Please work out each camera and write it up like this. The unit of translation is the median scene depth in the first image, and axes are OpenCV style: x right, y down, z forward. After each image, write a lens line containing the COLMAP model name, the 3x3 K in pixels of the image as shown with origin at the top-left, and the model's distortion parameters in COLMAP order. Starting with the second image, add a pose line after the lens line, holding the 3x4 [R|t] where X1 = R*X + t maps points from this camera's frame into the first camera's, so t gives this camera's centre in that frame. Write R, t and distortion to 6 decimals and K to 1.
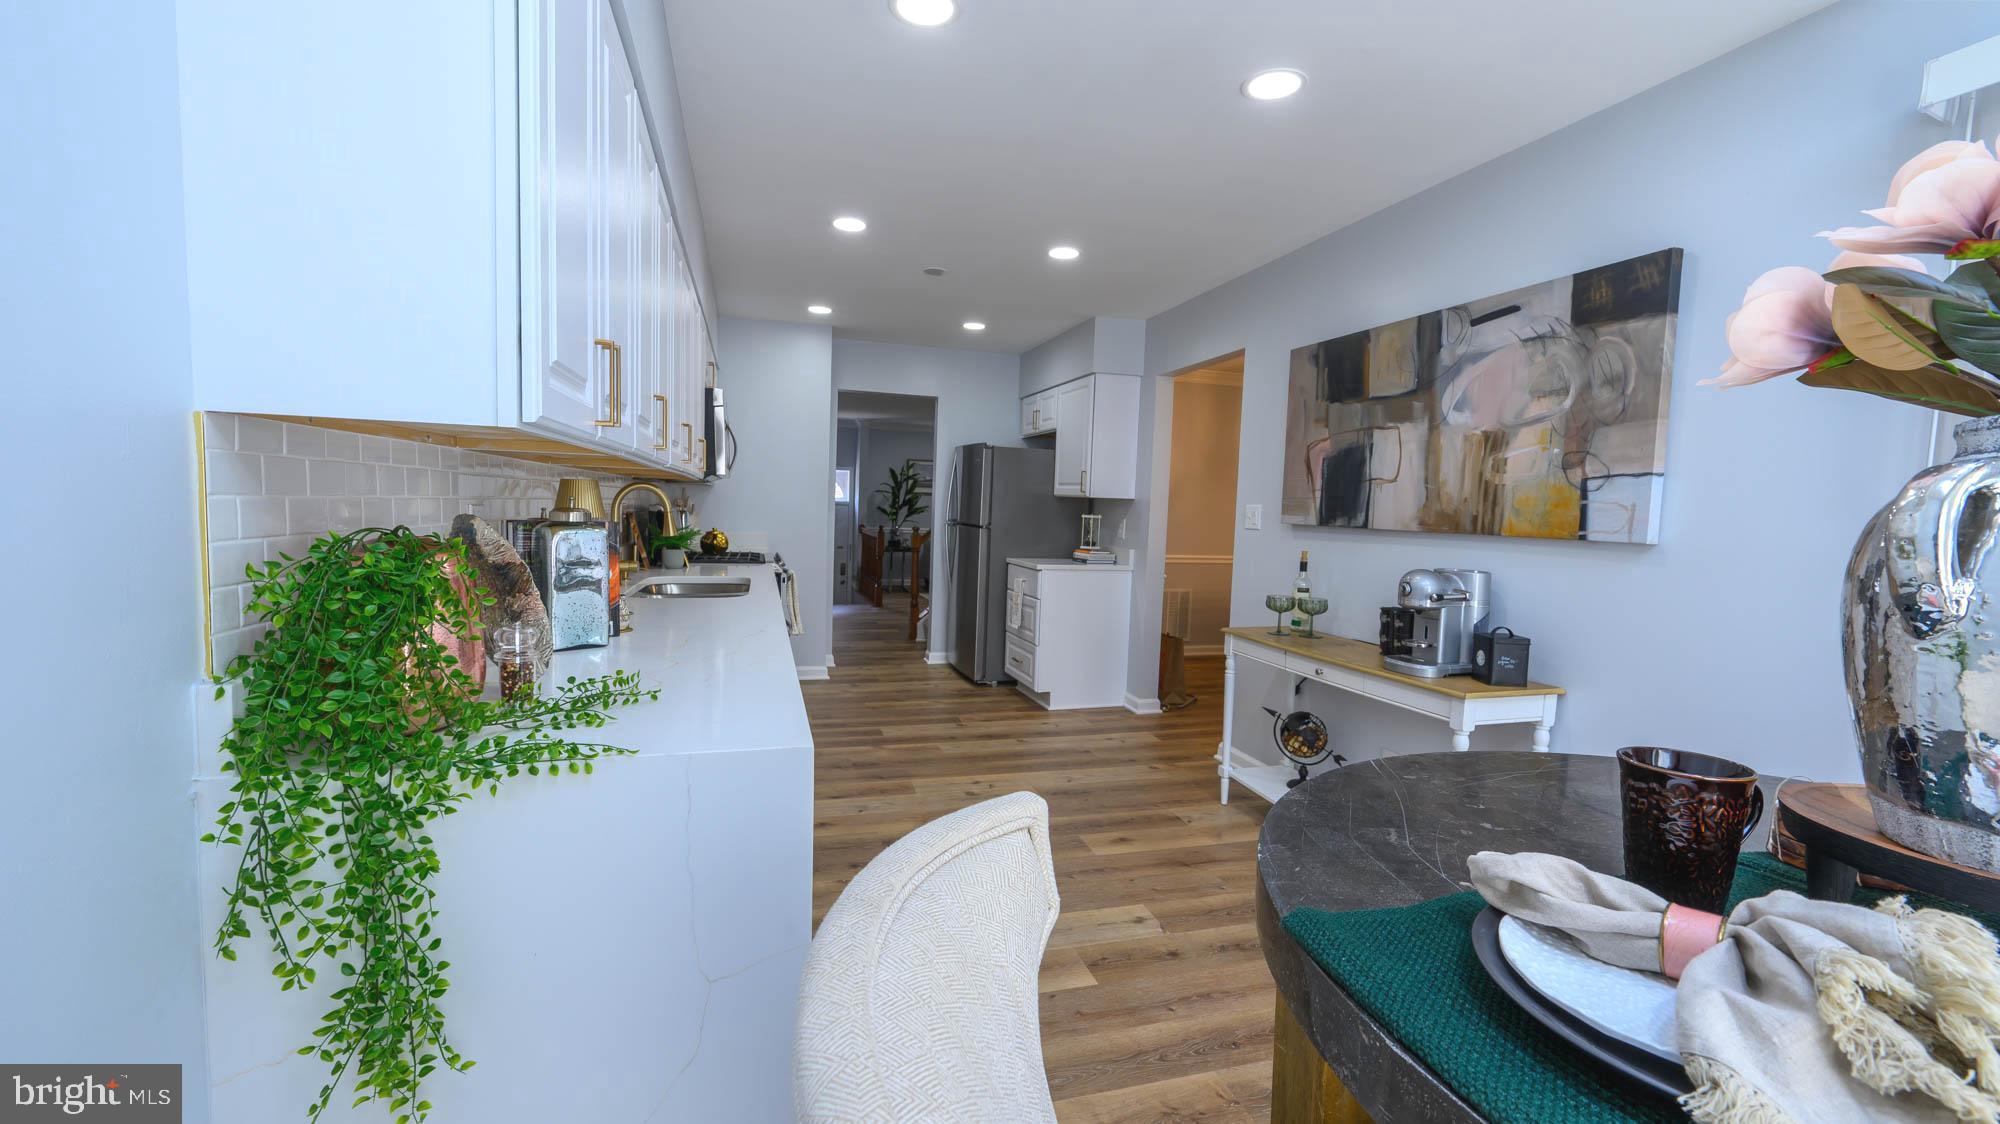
lens RADIAL K [[792.1, 0, 1003.3], [0, 792.1, 564.7], [0, 0, 1]] dist [0.001272, 0.000202]
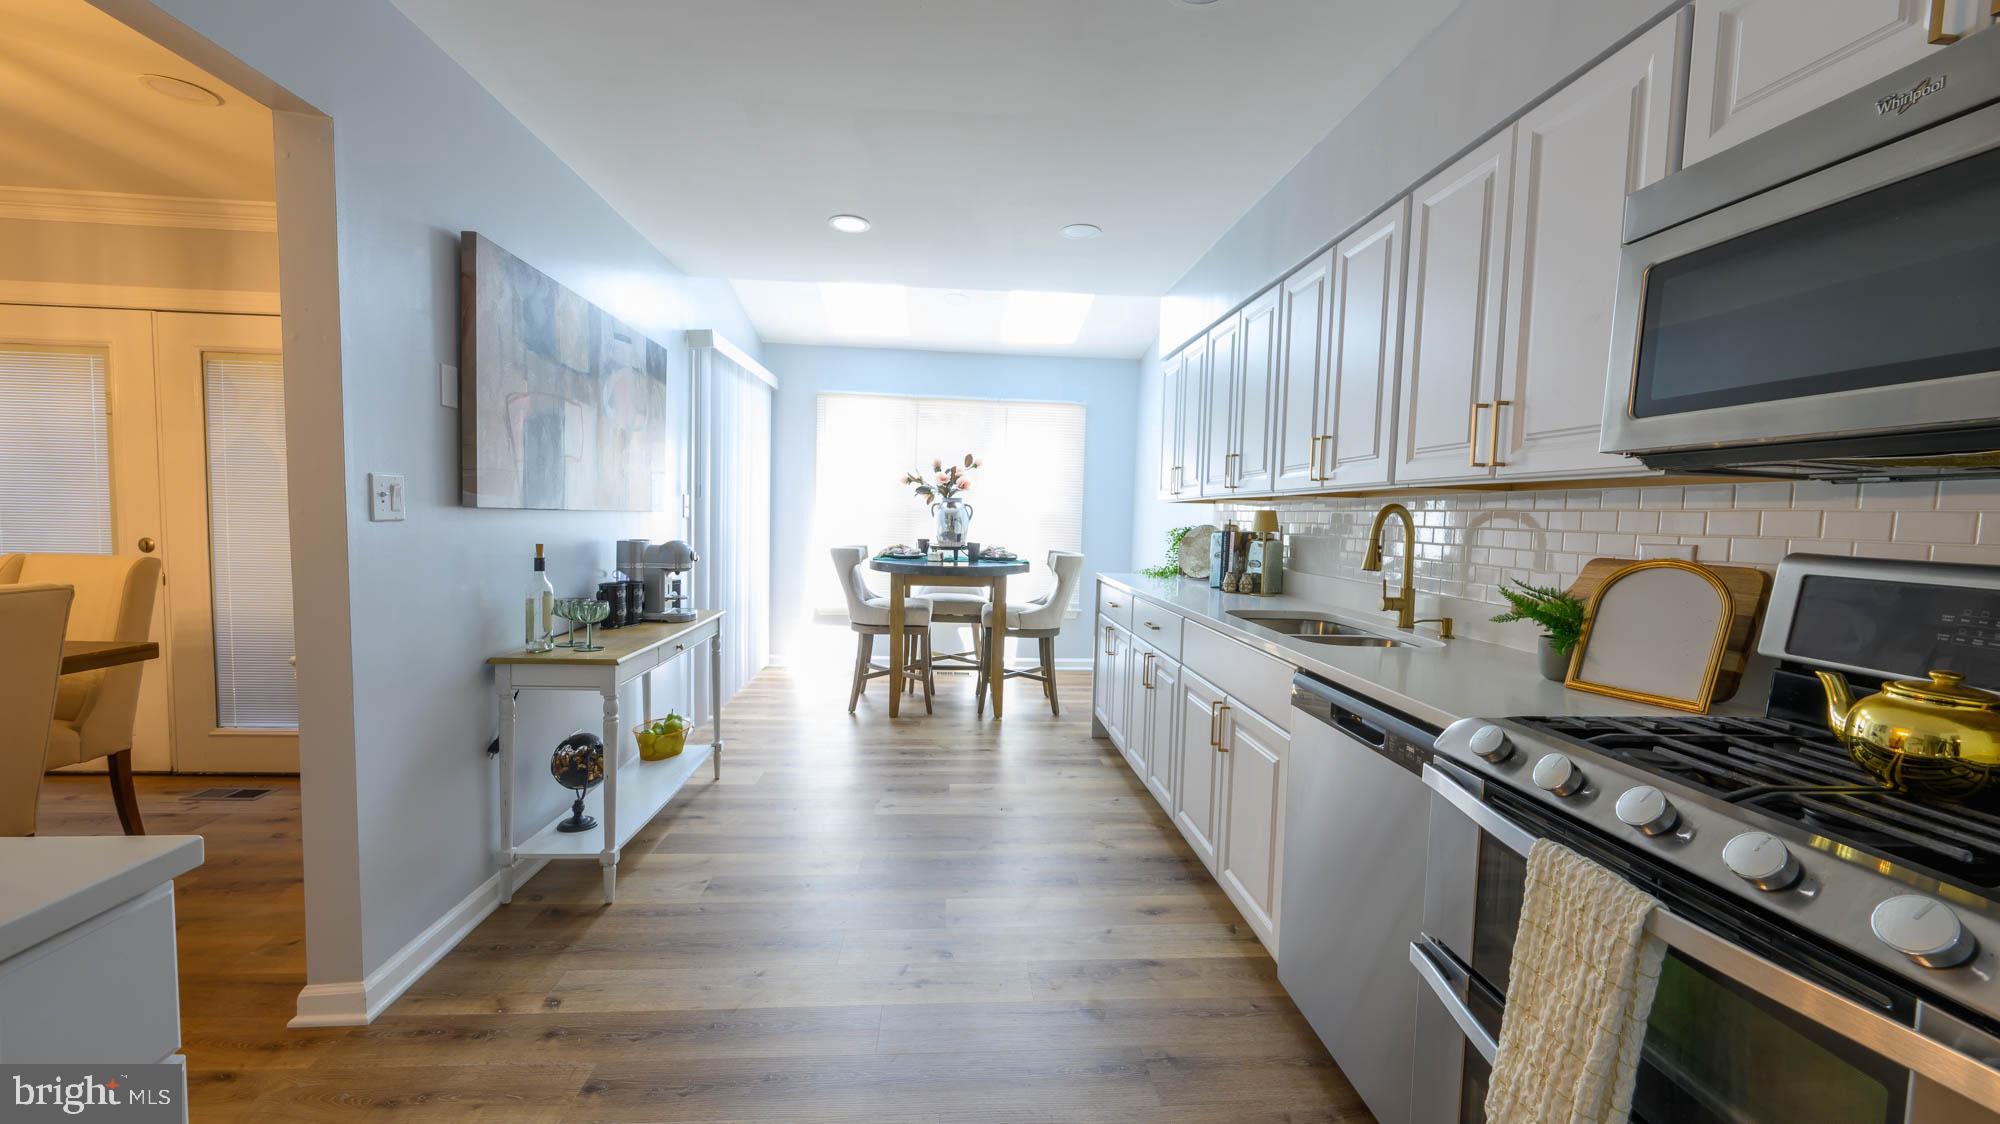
lens RADIAL K [[803.9, 0, 1003.4], [0, 803.9, 566.0], [0, 0, 1]] dist [0.001581, -0.000044]
pose [[-0.973580, -0.073108, 0.216326, -0.264262], [-0.042596, 0.988879, 0.142491, -0.152629], [-0.224337, 0.129512, -0.965867, 2.024050]]
